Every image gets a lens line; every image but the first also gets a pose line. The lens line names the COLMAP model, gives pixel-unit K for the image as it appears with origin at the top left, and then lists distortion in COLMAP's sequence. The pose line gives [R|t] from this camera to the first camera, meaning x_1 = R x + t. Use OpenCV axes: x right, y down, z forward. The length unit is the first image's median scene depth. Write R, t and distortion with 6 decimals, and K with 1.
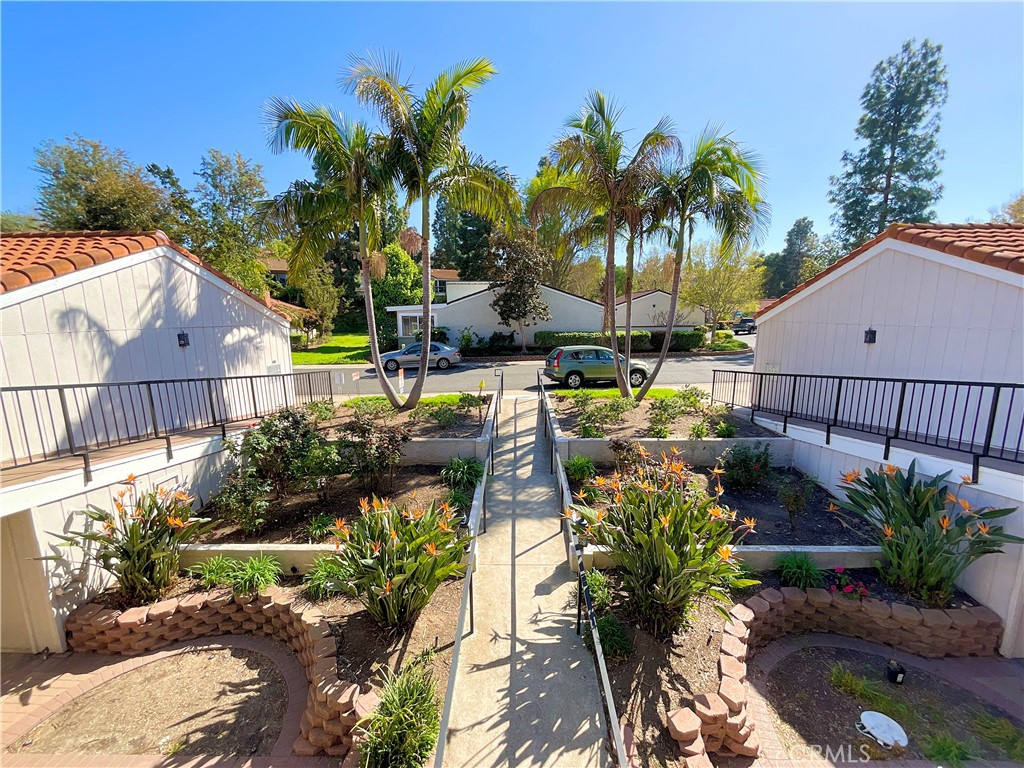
lens RADIAL K [[417.9, 0, 512.0], [0, 417.9, 384.0], [0, 0, 1]] dist [-0.000329, -0.000181]
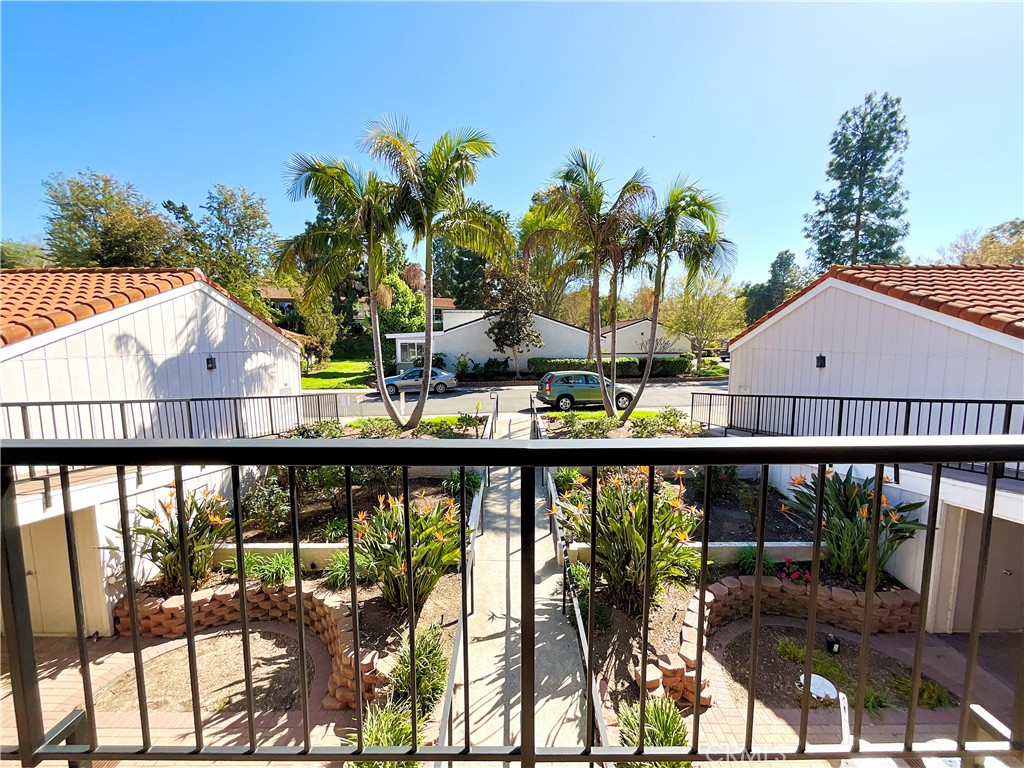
lens RADIAL K [[418.8, 0, 512.0], [0, 418.8, 384.0], [0, 0, 1]] dist [-0.008773, 0.007628]
pose [[0.999897, 0.000956, 0.014337, -0.001756], [-0.000036, 0.997946, -0.064054, 0.019501], [-0.014369, 0.064047, 0.997843, -0.116434]]
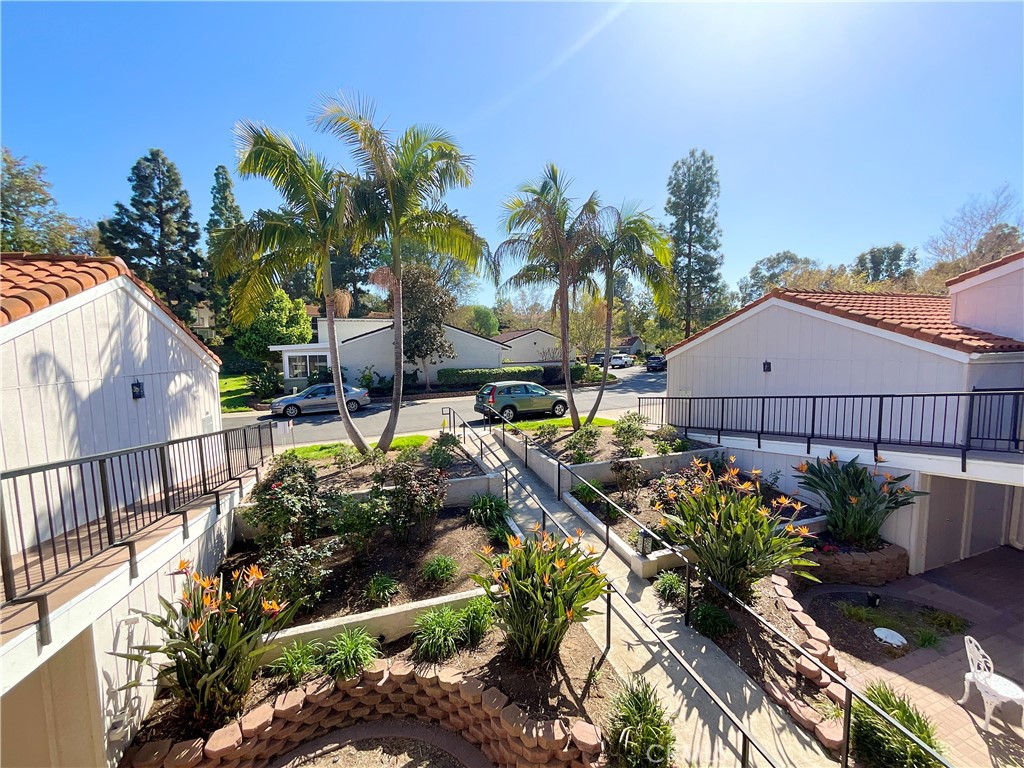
lens RADIAL K [[417.6, 0, 512.0], [0, 417.6, 384.0], [0, 0, 1]] dist [0.002455, 0.000252]
pose [[0.937492, -0.037513, 0.345980, -0.390509], [0.067223, 0.994970, -0.074273, -0.011253], [-0.341453, 0.092888, 0.935297, 0.006522]]
